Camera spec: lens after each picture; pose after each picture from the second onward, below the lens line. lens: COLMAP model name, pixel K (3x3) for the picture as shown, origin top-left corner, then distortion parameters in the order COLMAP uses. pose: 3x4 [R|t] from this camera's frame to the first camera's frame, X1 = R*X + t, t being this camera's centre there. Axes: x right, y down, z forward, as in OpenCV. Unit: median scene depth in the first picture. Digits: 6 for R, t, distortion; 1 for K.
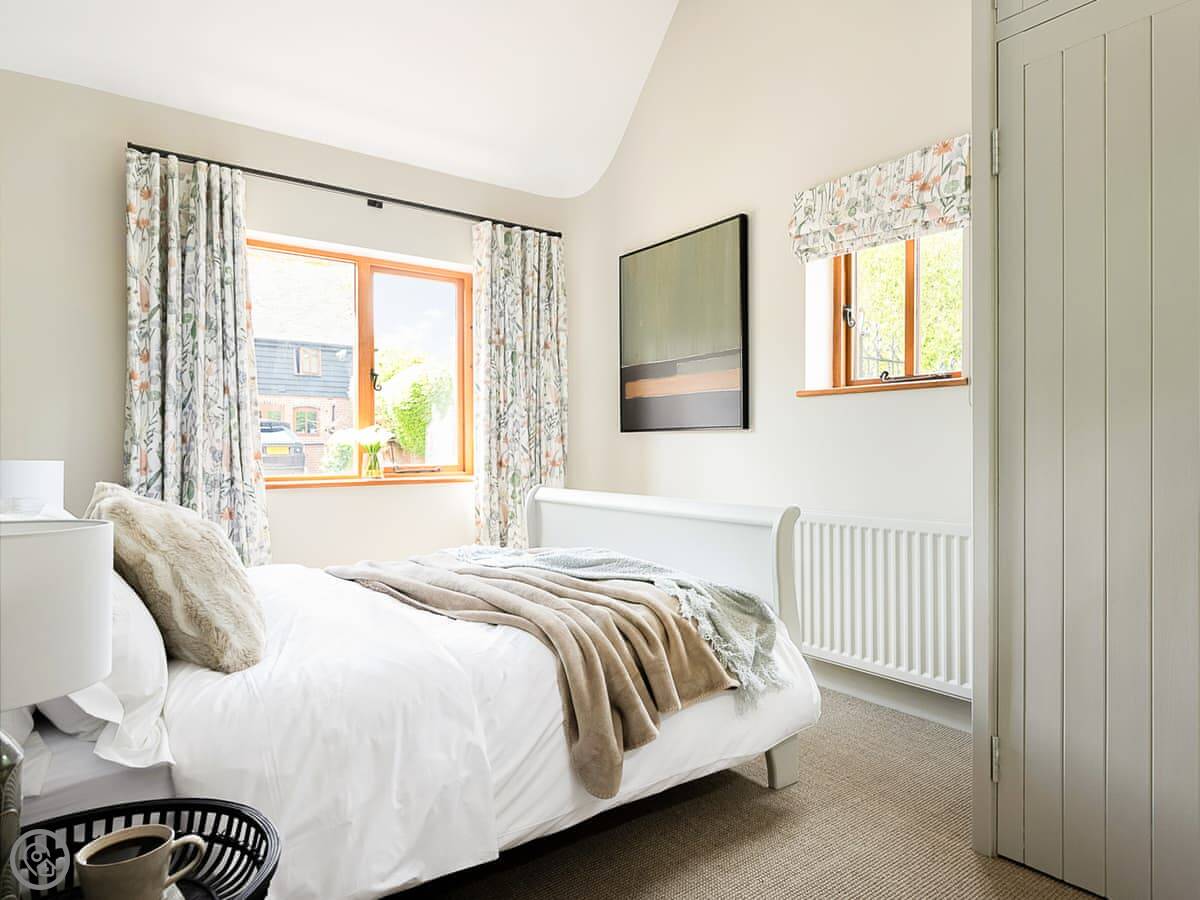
lens RADIAL K [[735.4, 0, 622.6], [0, 735.4, 452.2], [0, 0, 1]] dist [-0.004088, -0.001112]
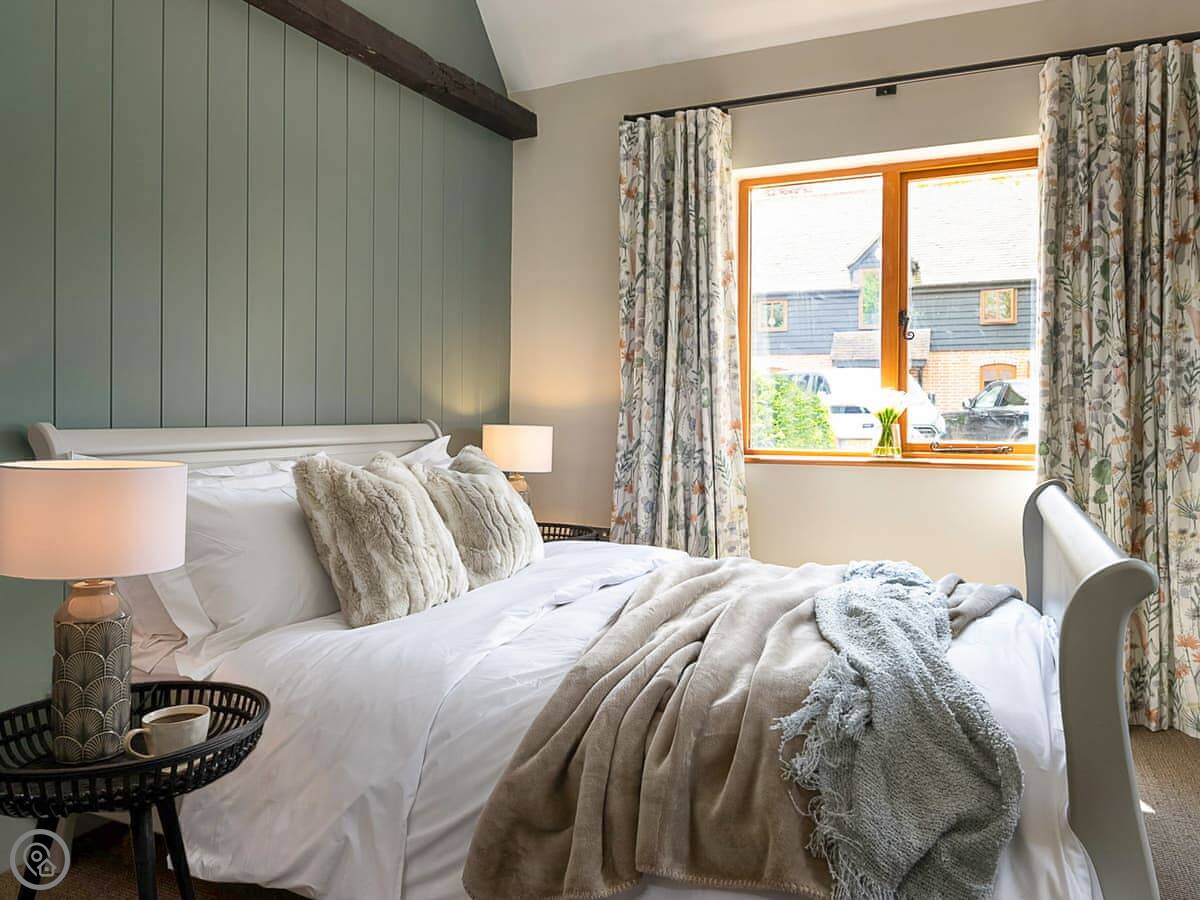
lens RADIAL K [[894.8, 0, 601.2], [0, 894.8, 423.4], [0, 0, 1]] dist [-0.006981, 0.000897]
pose [[0.460257, 0.012734, -0.887694, 0.387336], [-0.012615, 0.999890, 0.007803, -0.003257], [0.887696, 0.007607, 0.460367, 0.370907]]
